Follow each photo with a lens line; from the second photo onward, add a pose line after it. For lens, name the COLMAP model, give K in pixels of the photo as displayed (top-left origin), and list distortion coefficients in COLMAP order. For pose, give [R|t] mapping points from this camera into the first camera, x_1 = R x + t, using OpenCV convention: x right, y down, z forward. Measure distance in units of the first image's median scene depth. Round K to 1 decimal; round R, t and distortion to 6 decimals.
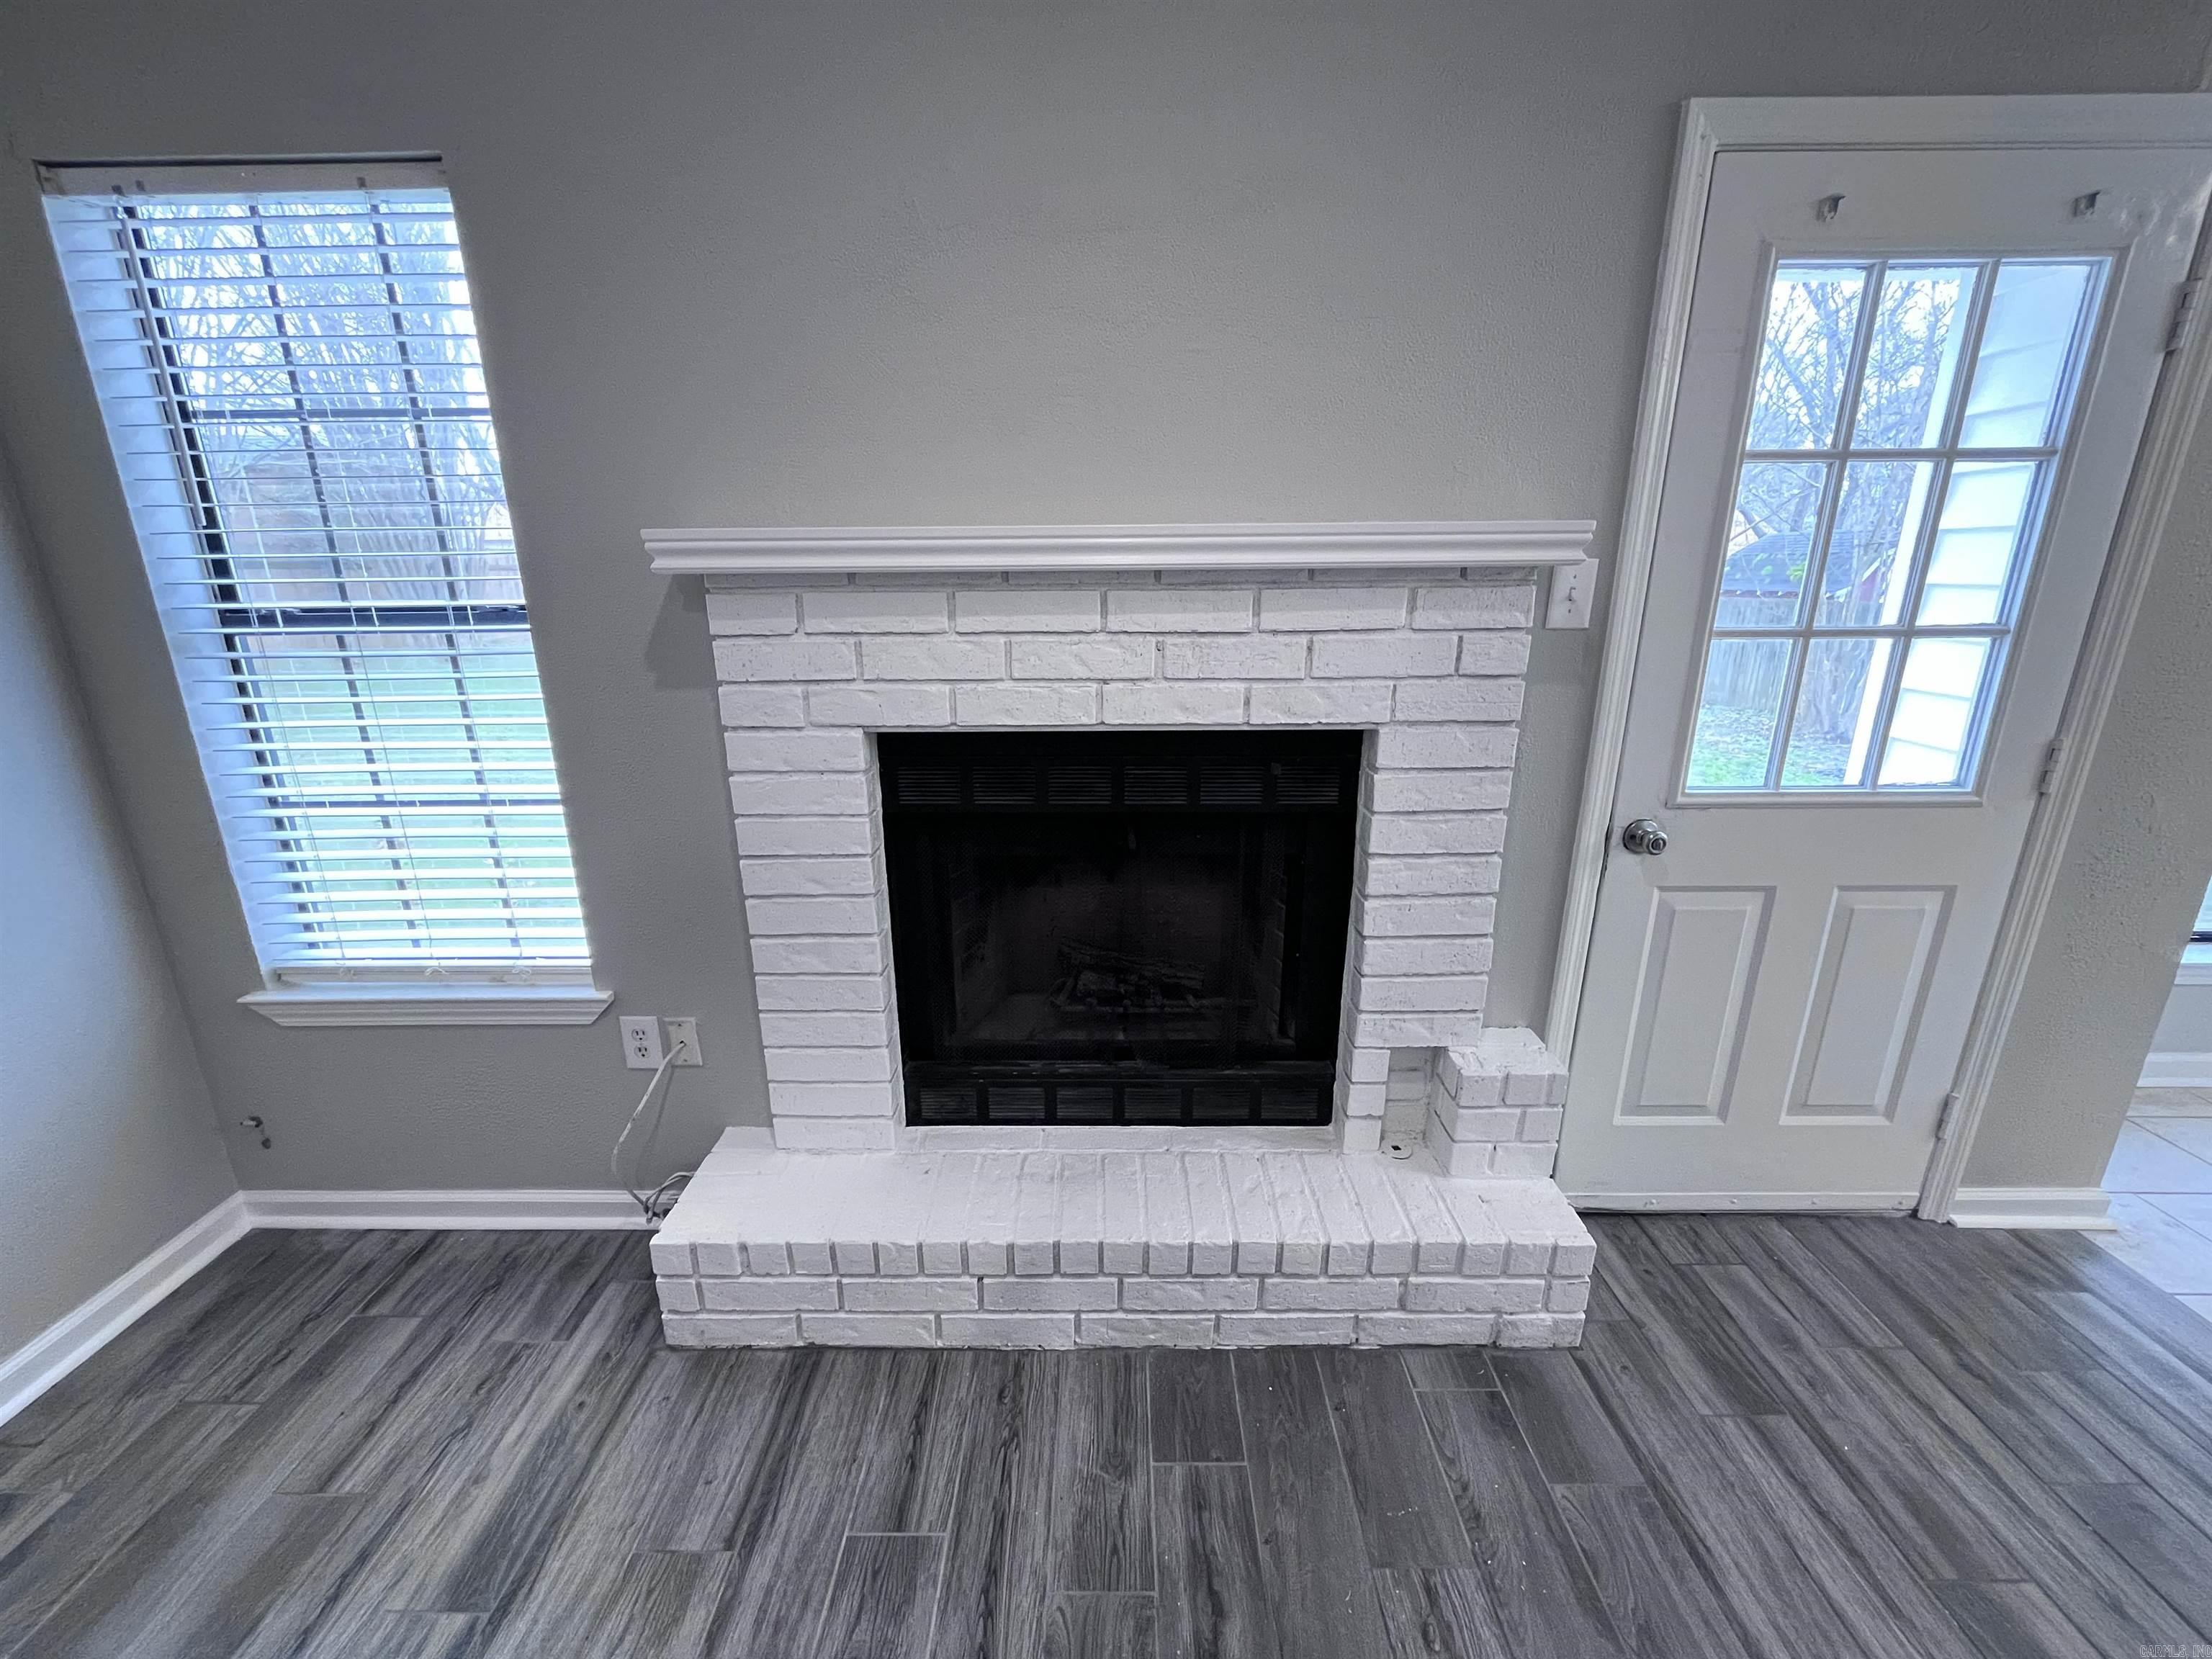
lens RADIAL K [[891.2, 0, 1105.4], [0, 891.2, 831.0], [0, 0, 1]] dist [-0.003987, -0.000091]
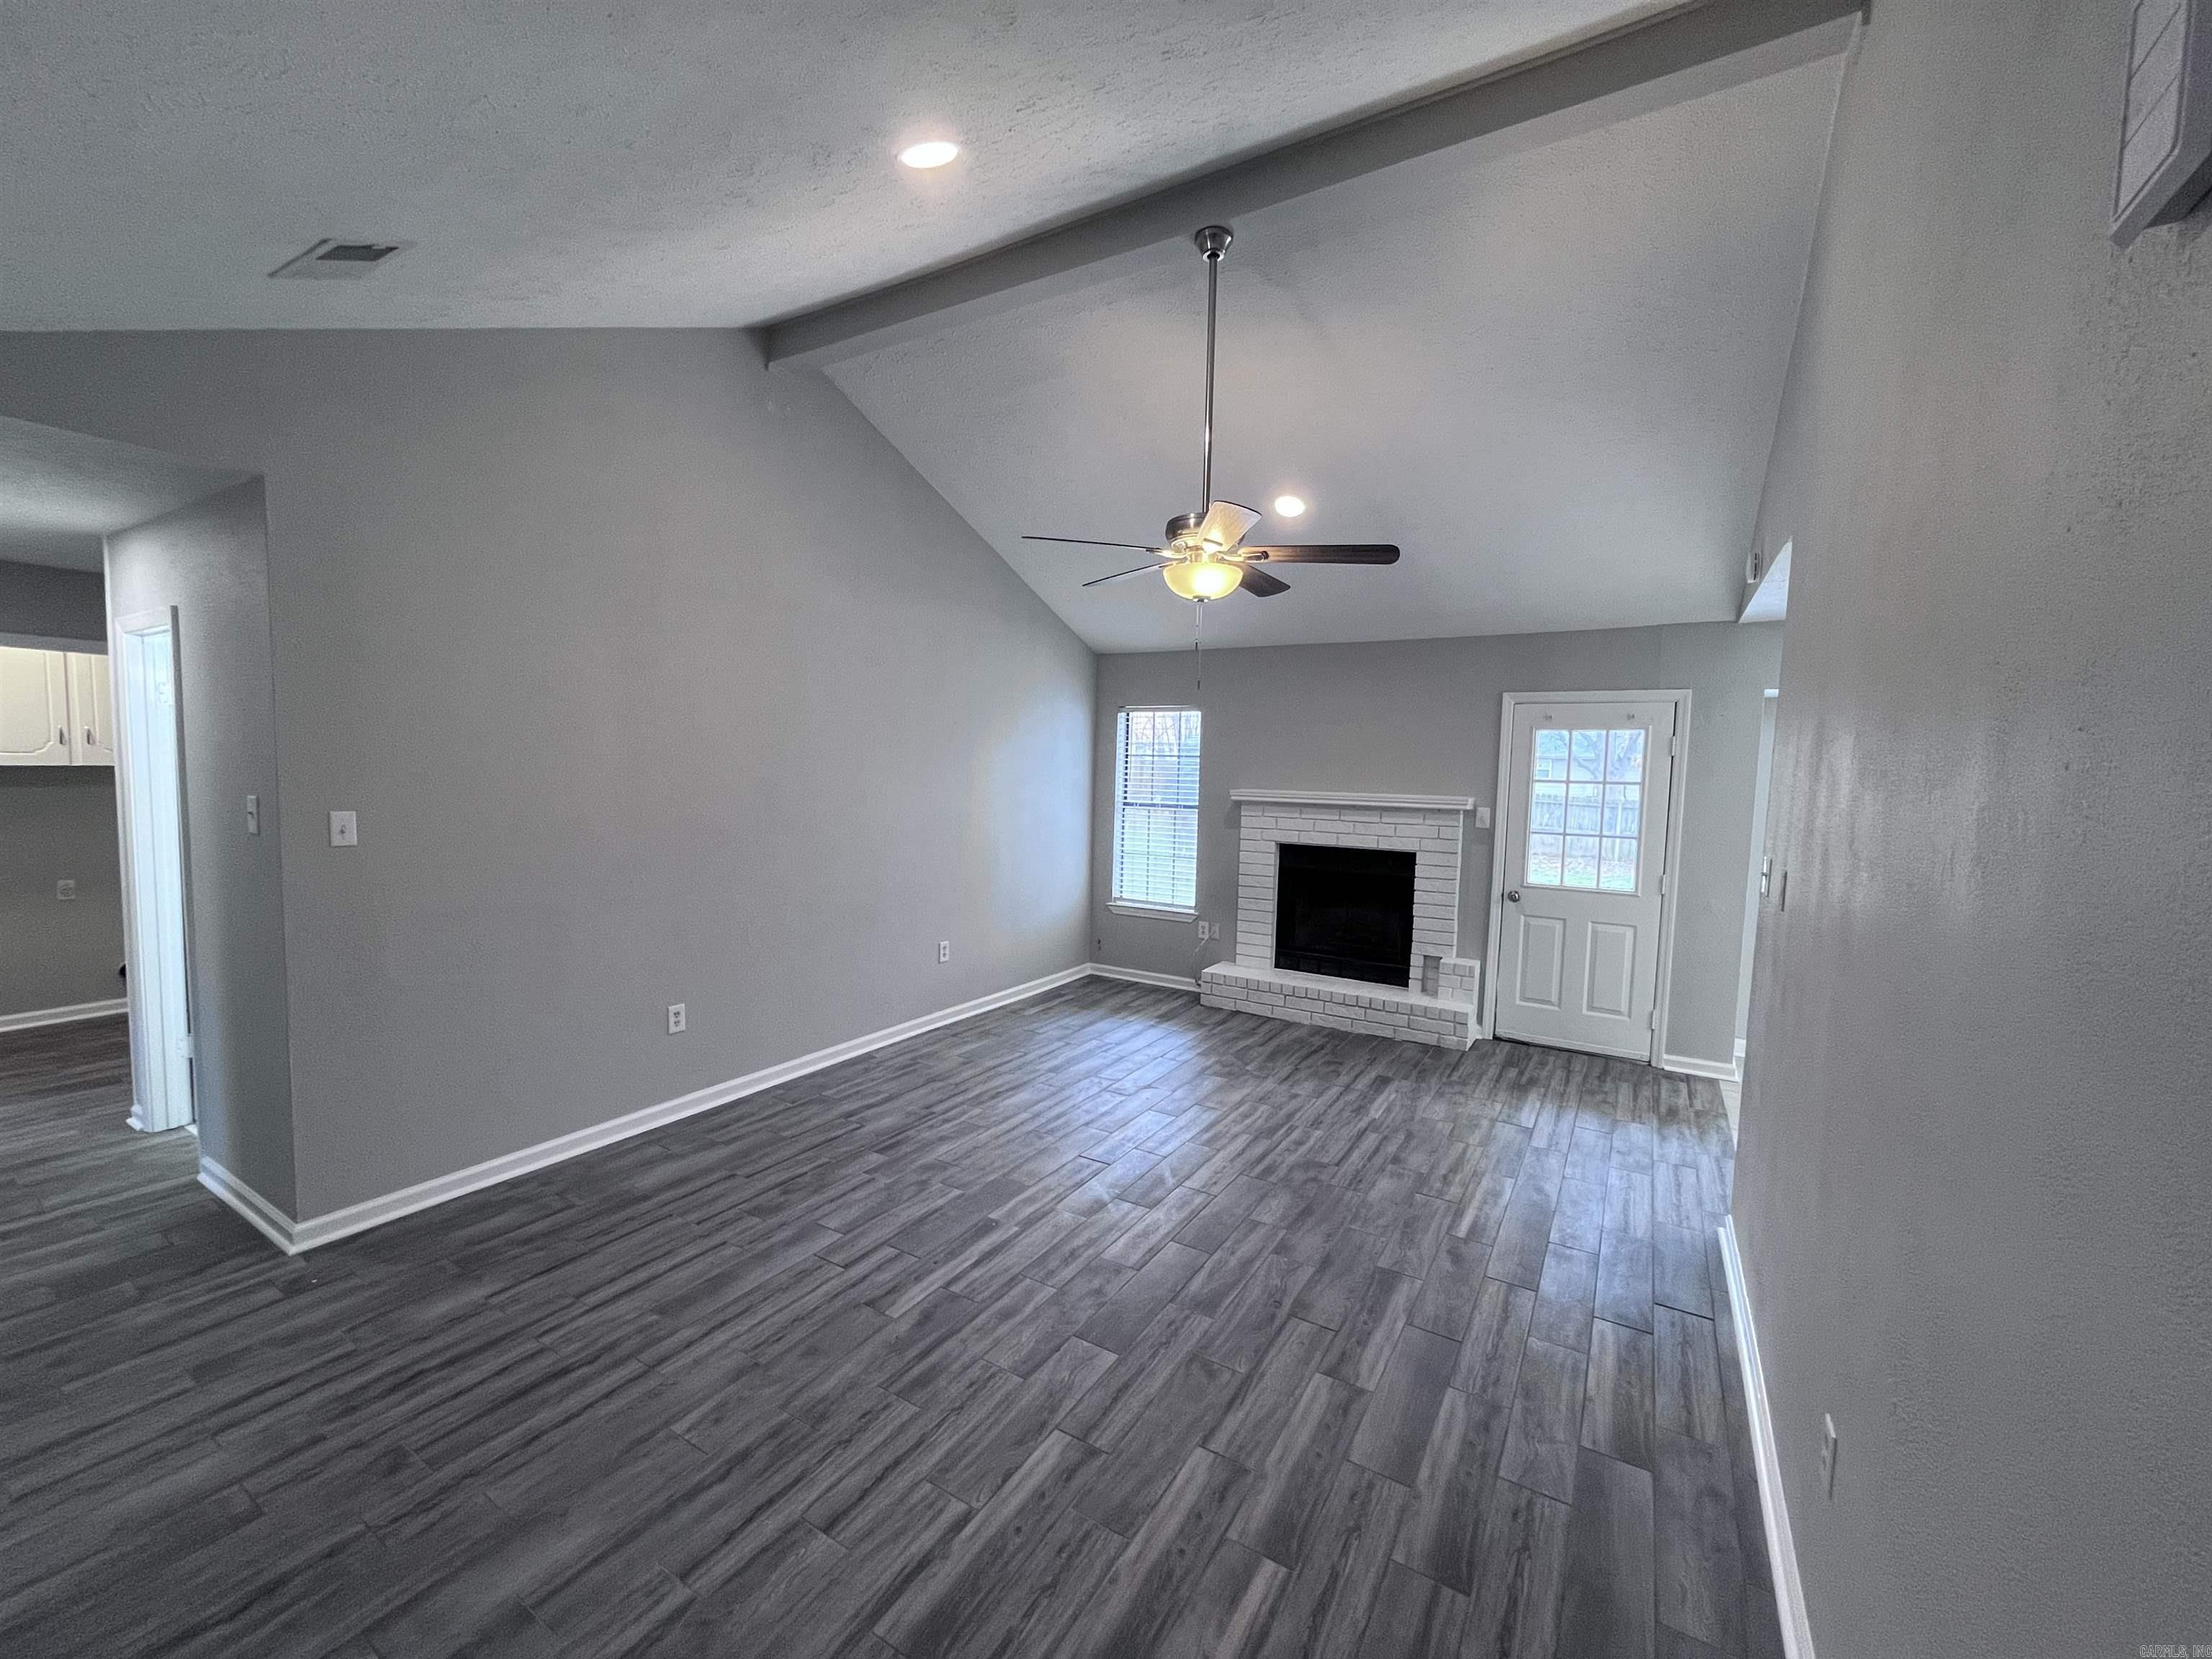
lens RADIAL K [[891.2, 0, 1105.6], [0, 891.2, 828.5], [0, 0, 1]] dist [-0.003987, -0.000091]
pose [[0.857969, 0.064189, -0.509676, 0.988468], [-0.171157, 0.971192, -0.165807, 0.555084], [0.484350, 0.229492, 0.844238, -2.437783]]
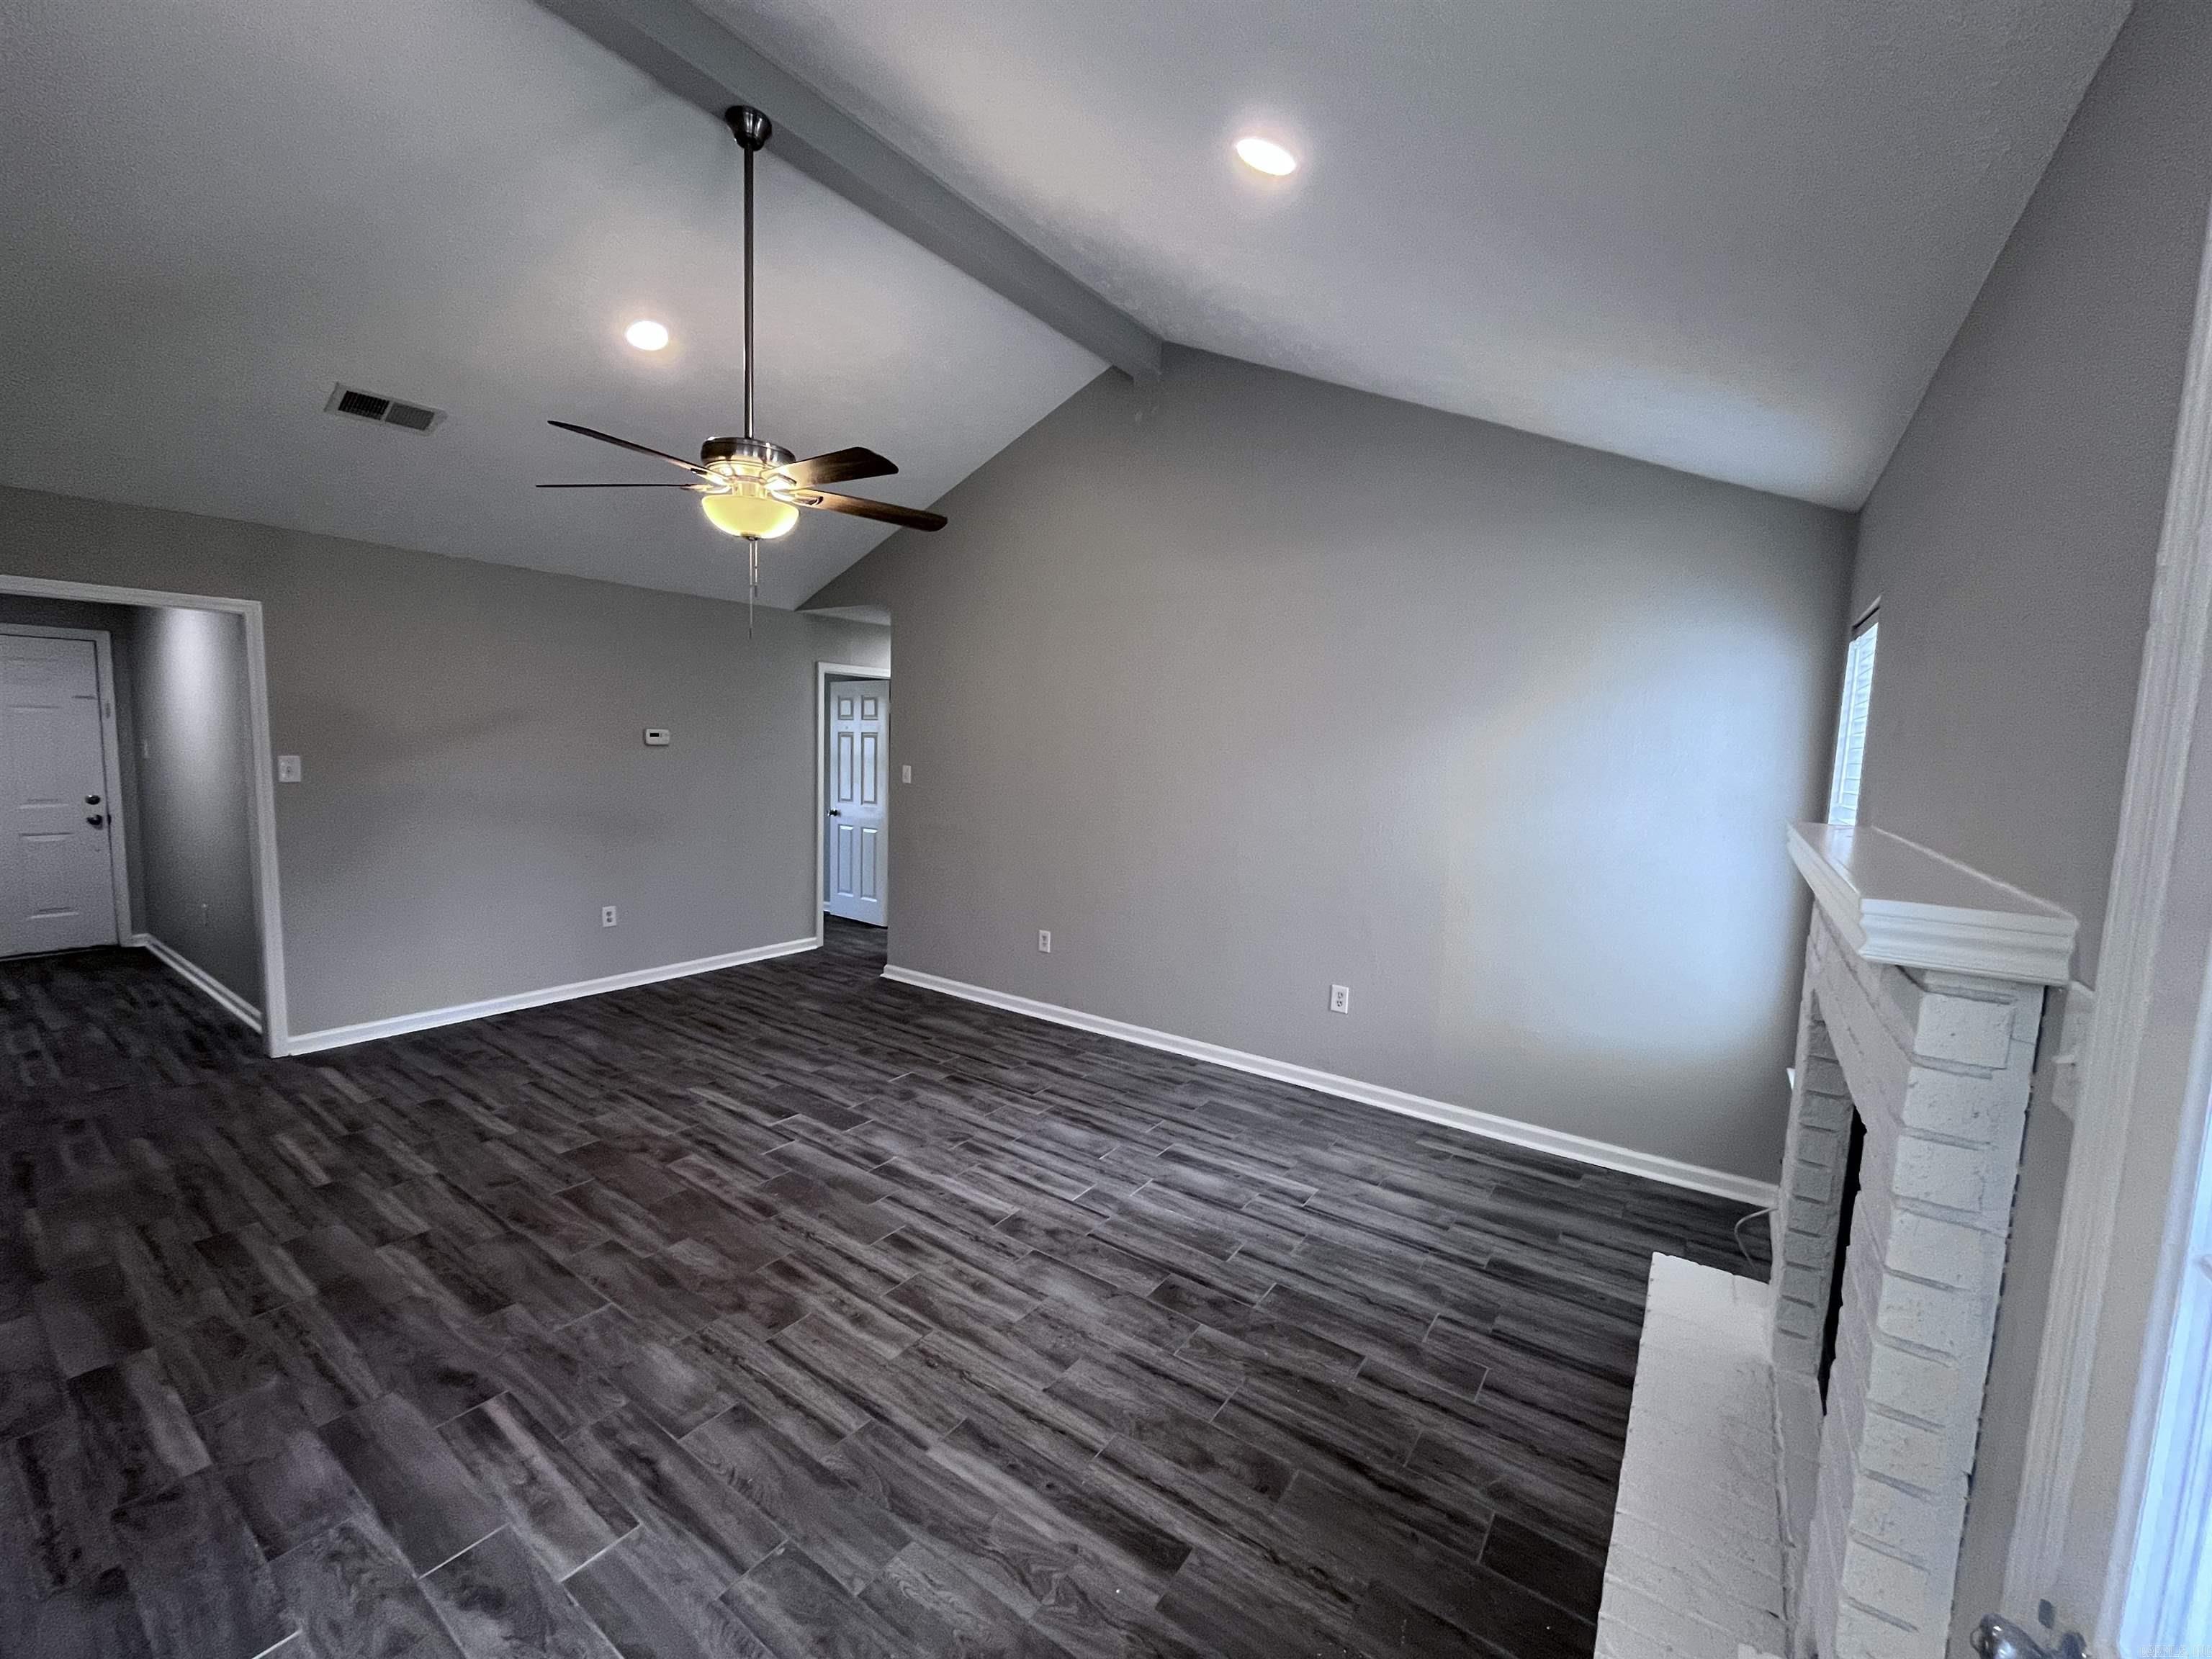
lens RADIAL K [[891.2, 0, 1105.9], [0, 891.2, 831.3], [0, 0, 1]] dist [-0.003987, -0.000091]
pose [[-0.566144, 0.071949, -0.821160, 1.212347], [-0.257017, 0.931115, 0.258781, -0.363630], [0.783214, 0.357559, -0.508653, 0.753521]]
